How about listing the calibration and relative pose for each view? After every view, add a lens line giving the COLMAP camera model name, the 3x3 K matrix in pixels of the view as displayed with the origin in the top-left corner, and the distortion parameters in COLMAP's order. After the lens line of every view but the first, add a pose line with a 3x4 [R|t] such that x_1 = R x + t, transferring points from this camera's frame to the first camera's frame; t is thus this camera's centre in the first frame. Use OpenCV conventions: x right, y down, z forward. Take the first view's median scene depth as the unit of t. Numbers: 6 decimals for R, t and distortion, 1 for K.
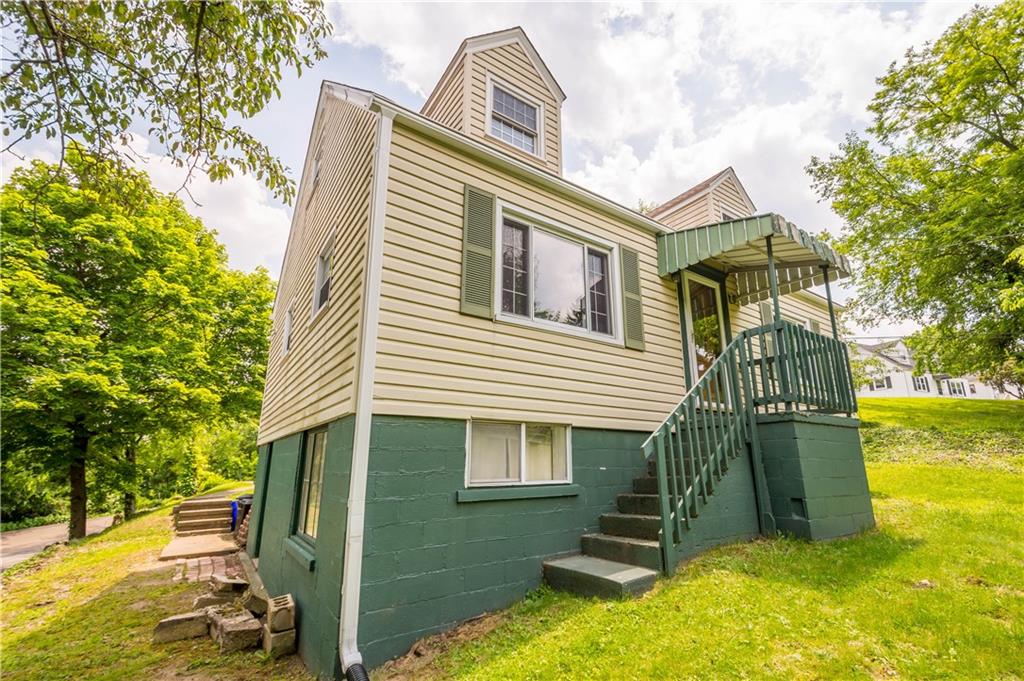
lens RADIAL K [[443.3, 0, 518.1], [0, 443.3, 354.4], [0, 0, 1]] dist [0.002184, -0.000229]
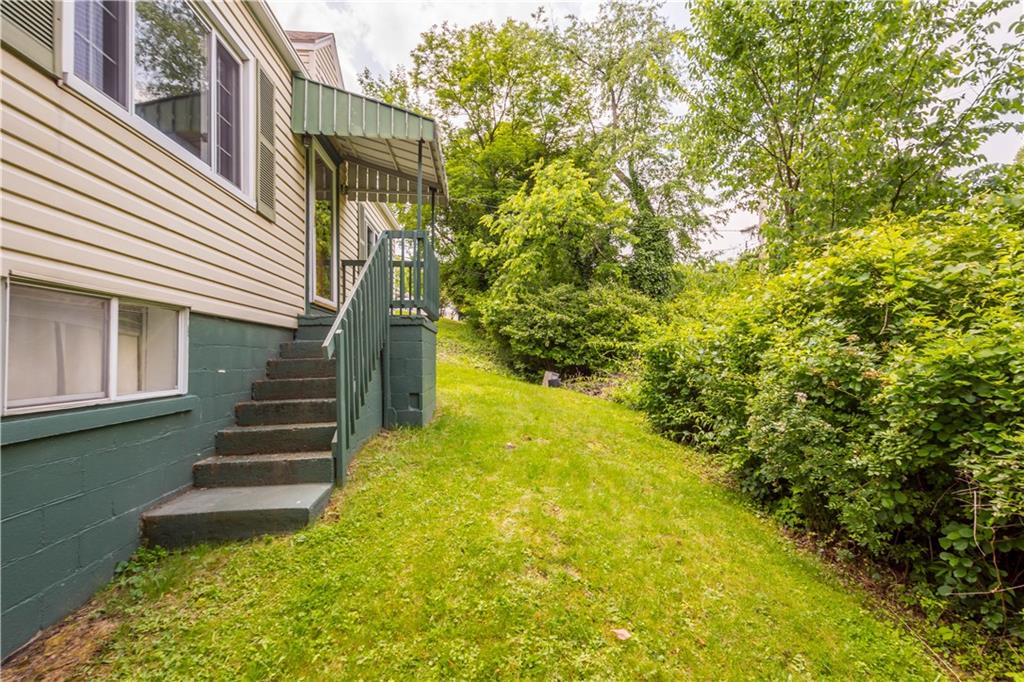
lens RADIAL K [[443.3, 0, 518.1], [0, 443.3, 354.9], [0, 0, 1]] dist [0.002184, -0.000229]
pose [[0.496375, 0.008794, 0.868064, -0.215083], [-0.206802, 0.972359, 0.108403, 0.054476], [-0.843116, -0.233325, 0.484474, 0.257344]]
